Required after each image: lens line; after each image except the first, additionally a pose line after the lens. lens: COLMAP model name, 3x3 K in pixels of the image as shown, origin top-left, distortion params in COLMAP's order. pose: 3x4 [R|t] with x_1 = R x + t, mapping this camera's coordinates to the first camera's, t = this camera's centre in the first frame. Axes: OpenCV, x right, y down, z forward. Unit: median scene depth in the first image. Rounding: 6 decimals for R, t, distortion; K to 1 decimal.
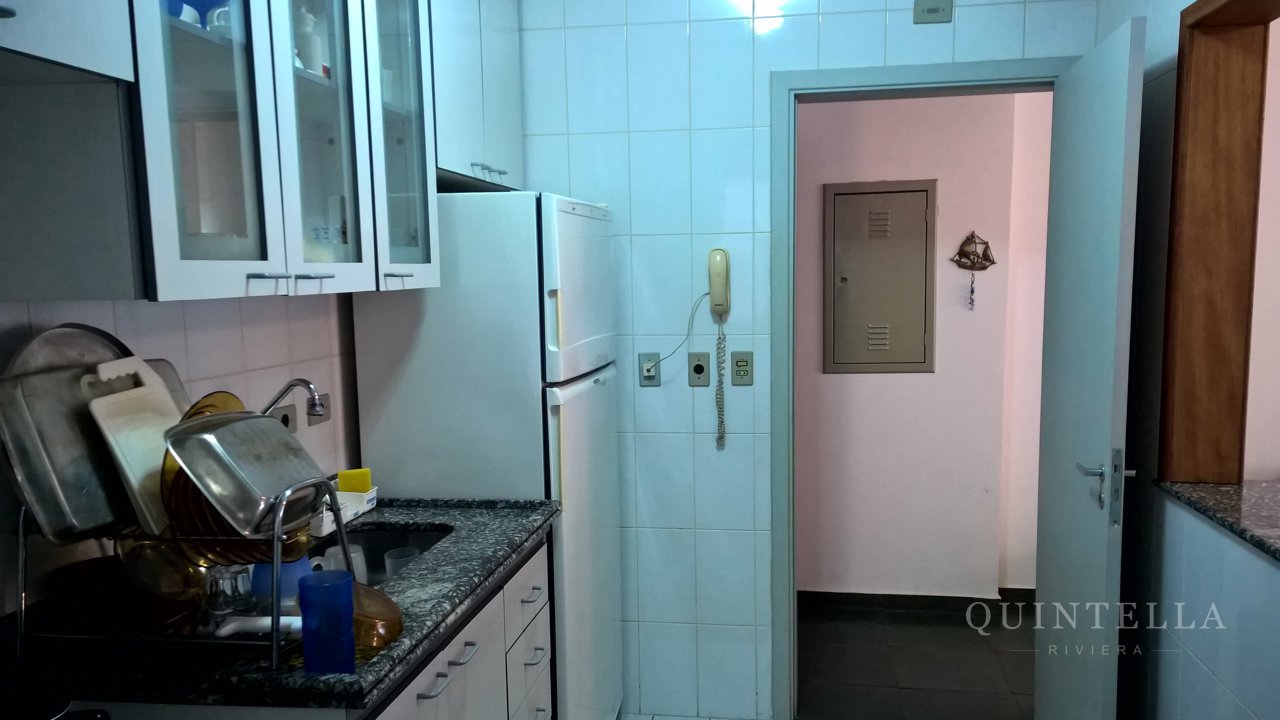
lens RADIAL K [[997.0, 0, 642.1], [0, 997.0, 373.0], [0, 0, 1]] dist [0.099266, -0.089562]
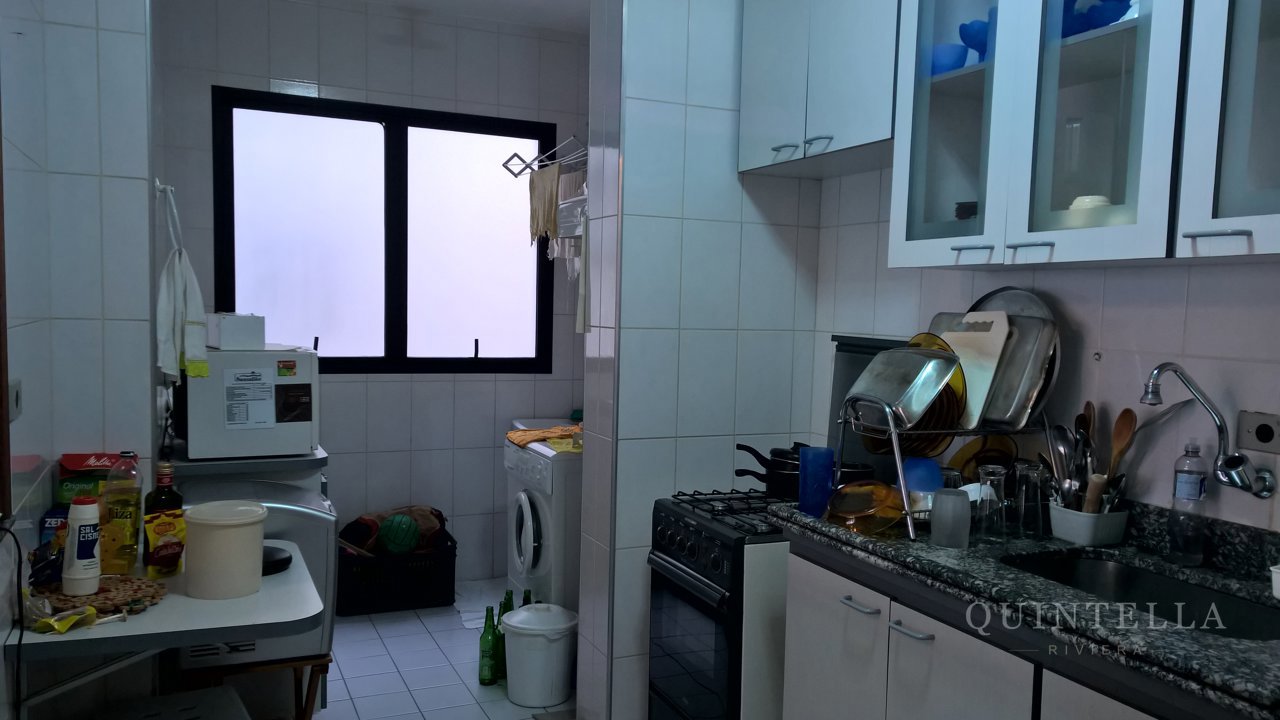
lens RADIAL K [[997.0, 0, 642.1], [0, 997.0, 373.0], [0, 0, 1]] dist [0.099266, -0.089562]
pose [[-0.831748, 0.035907, -0.553991, 0.587235], [-0.066607, 0.984243, 0.163796, -0.110963], [0.551143, 0.173137, -0.816251, 1.661671]]
